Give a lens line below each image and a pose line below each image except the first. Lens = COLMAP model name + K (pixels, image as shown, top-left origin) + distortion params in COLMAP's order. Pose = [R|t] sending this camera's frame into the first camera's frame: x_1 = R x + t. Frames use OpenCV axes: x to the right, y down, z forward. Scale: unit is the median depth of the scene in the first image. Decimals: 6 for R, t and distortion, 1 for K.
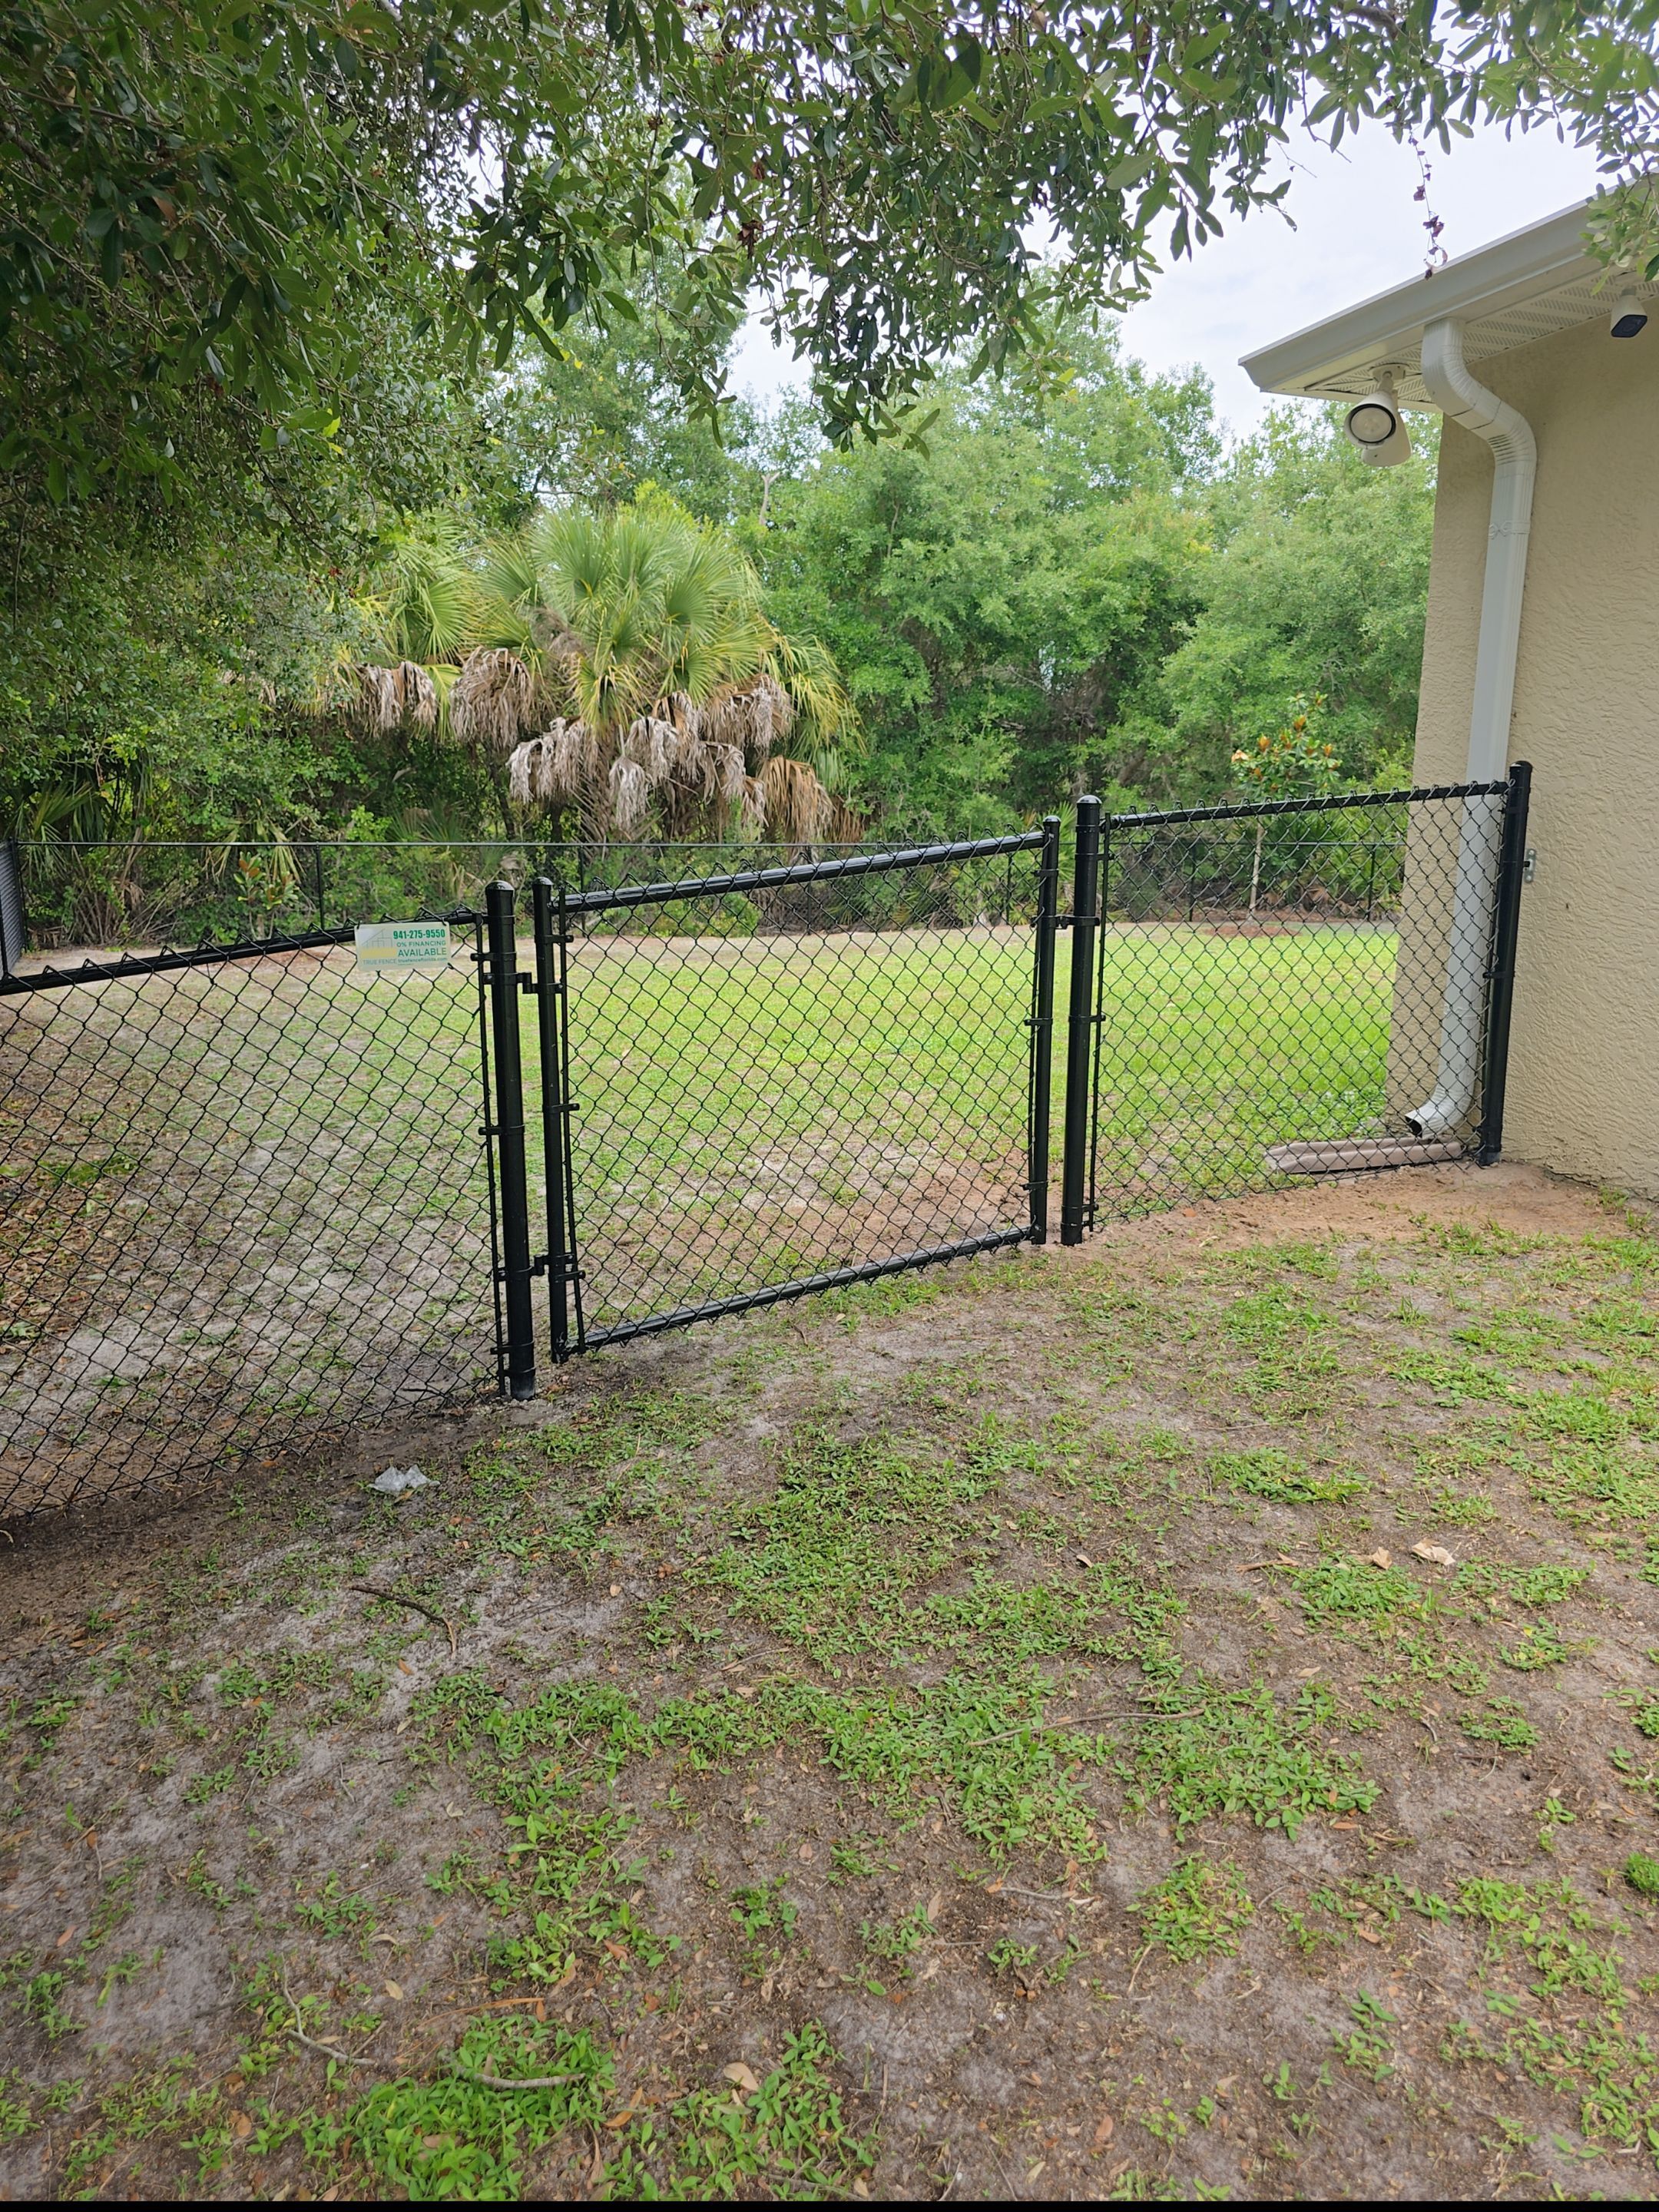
lens RADIAL K [[1489.0, 0, 827.1], [0, 1489.0, 1122.4], [0, 0, 1]] dist [0.086088, -0.101636]
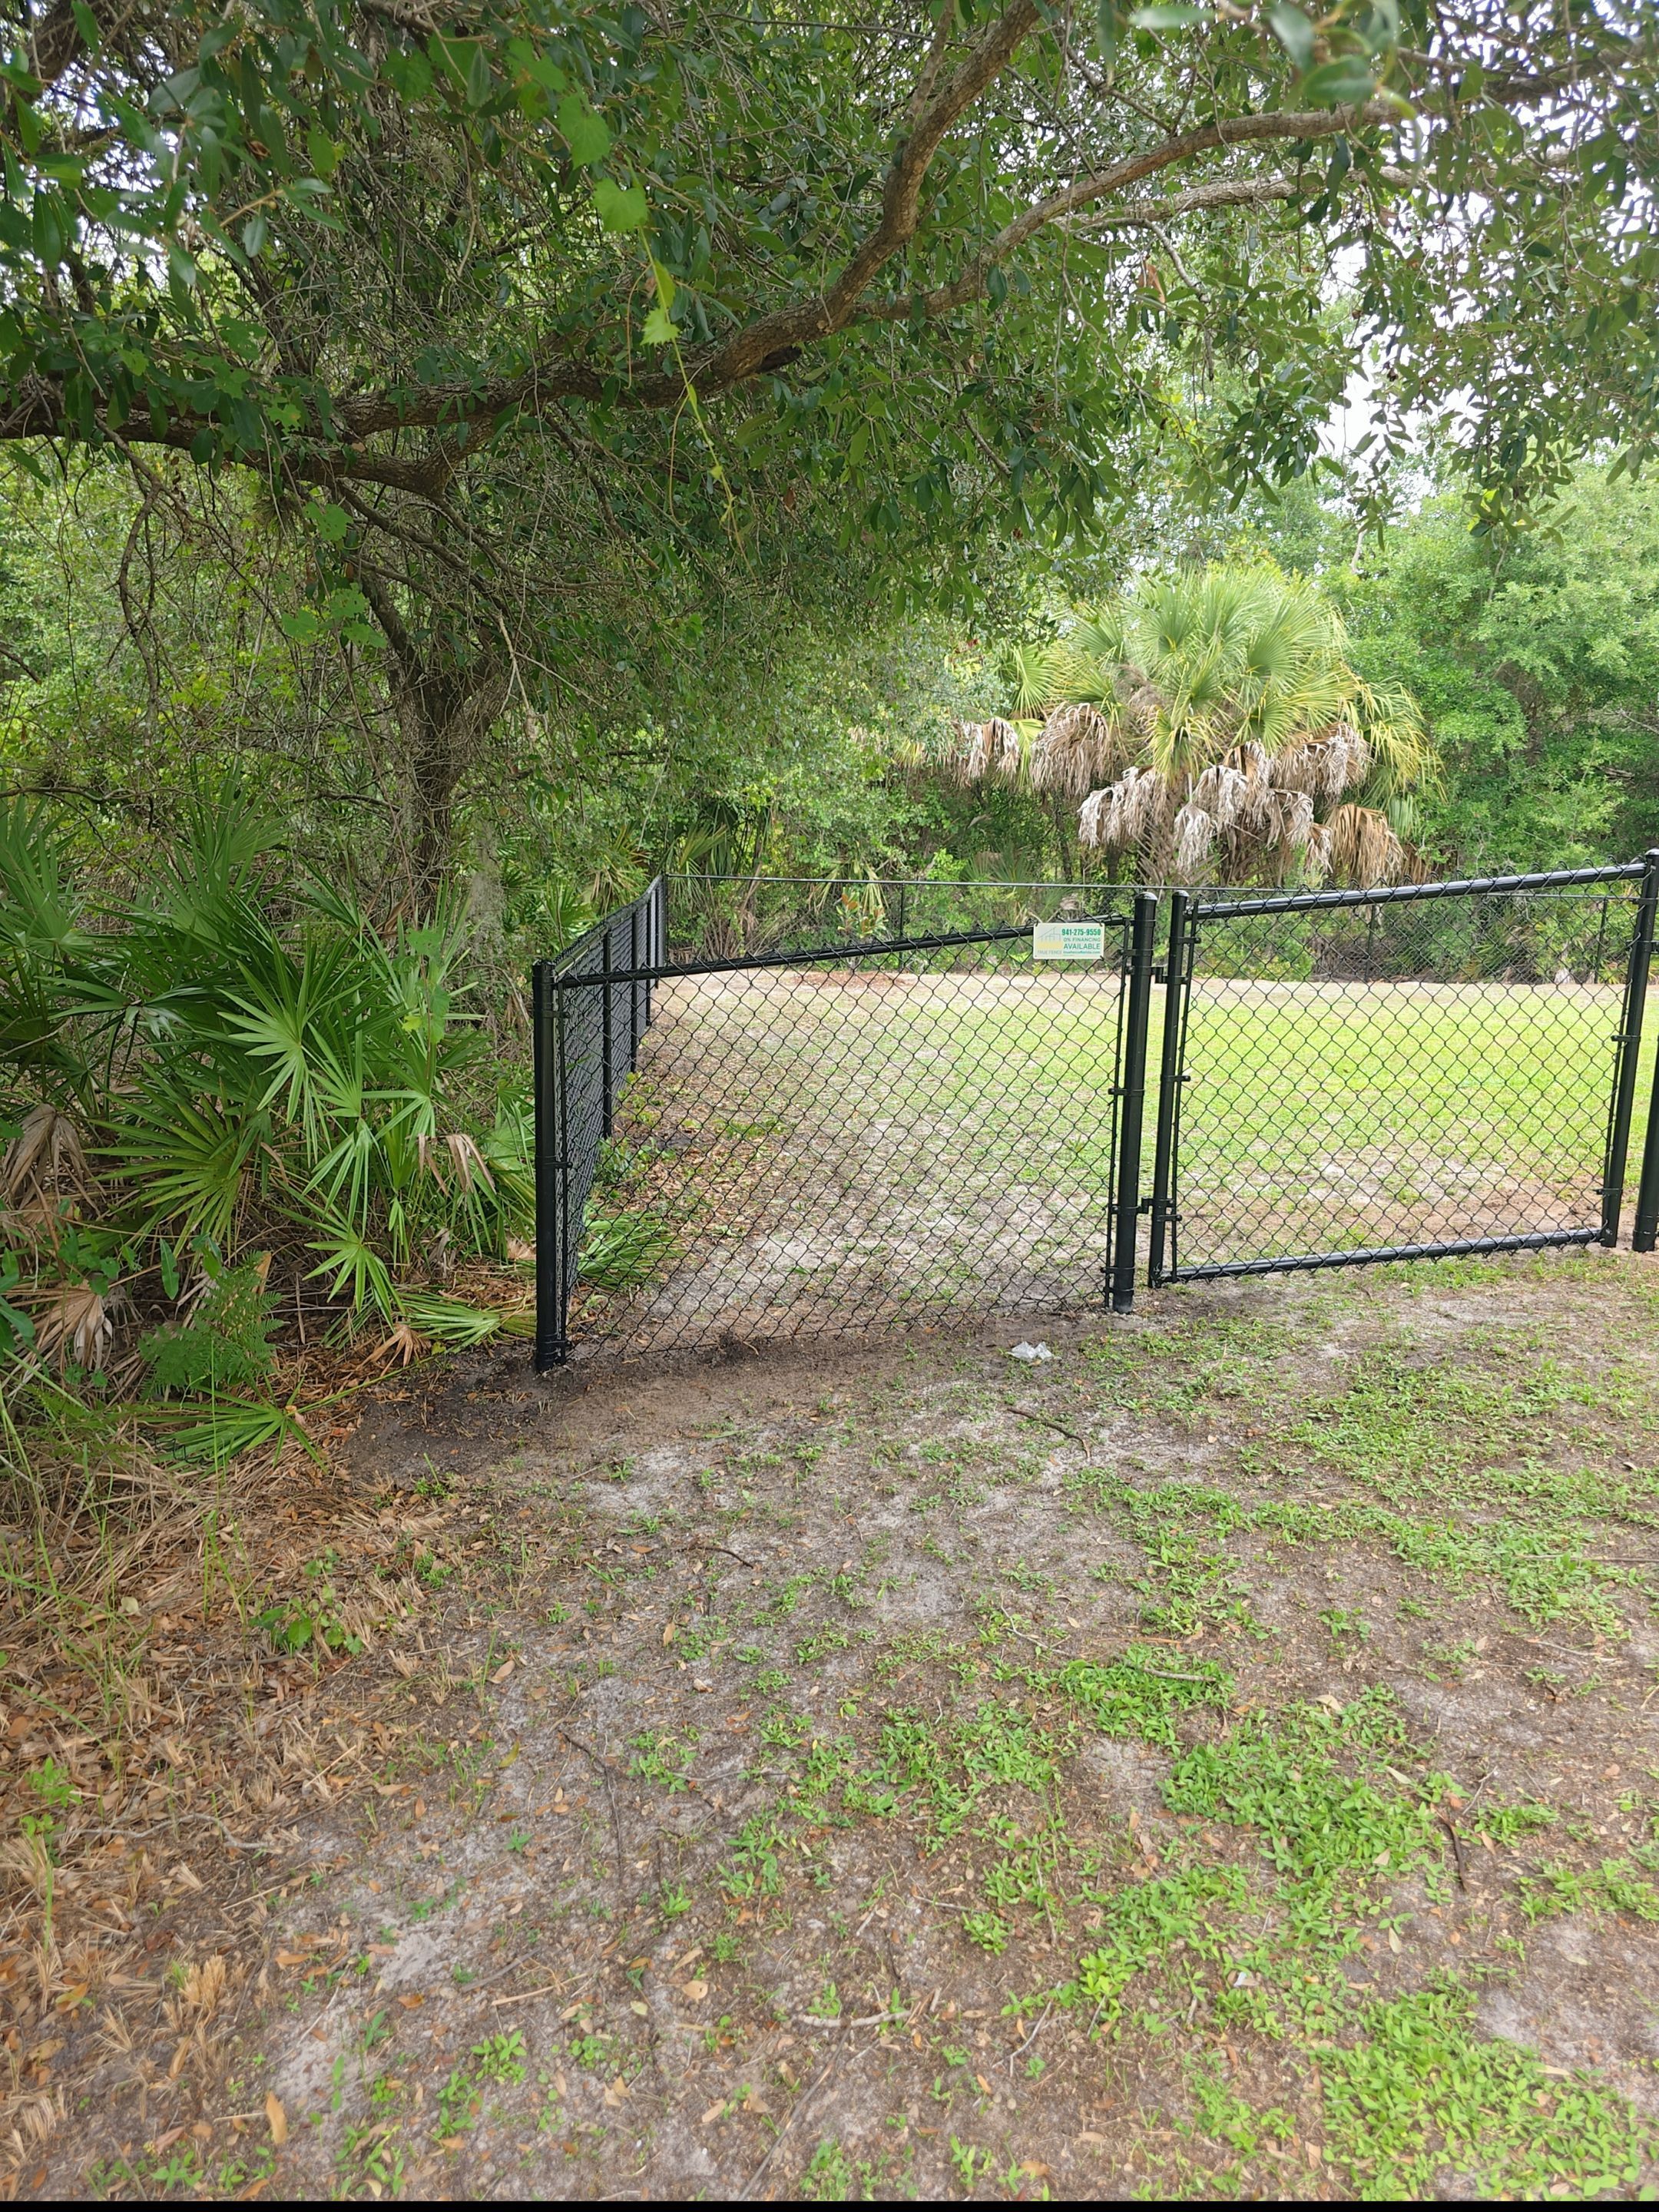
lens RADIAL K [[1489.0, 0, 827.1], [0, 1489.0, 1122.4], [0, 0, 1]] dist [0.086088, -0.101636]
pose [[0.938665, 0.081368, -0.335093, -0.028047], [-0.091915, 0.995643, -0.015707, 0.061915], [0.332355, 0.045544, 0.942054, -0.215928]]
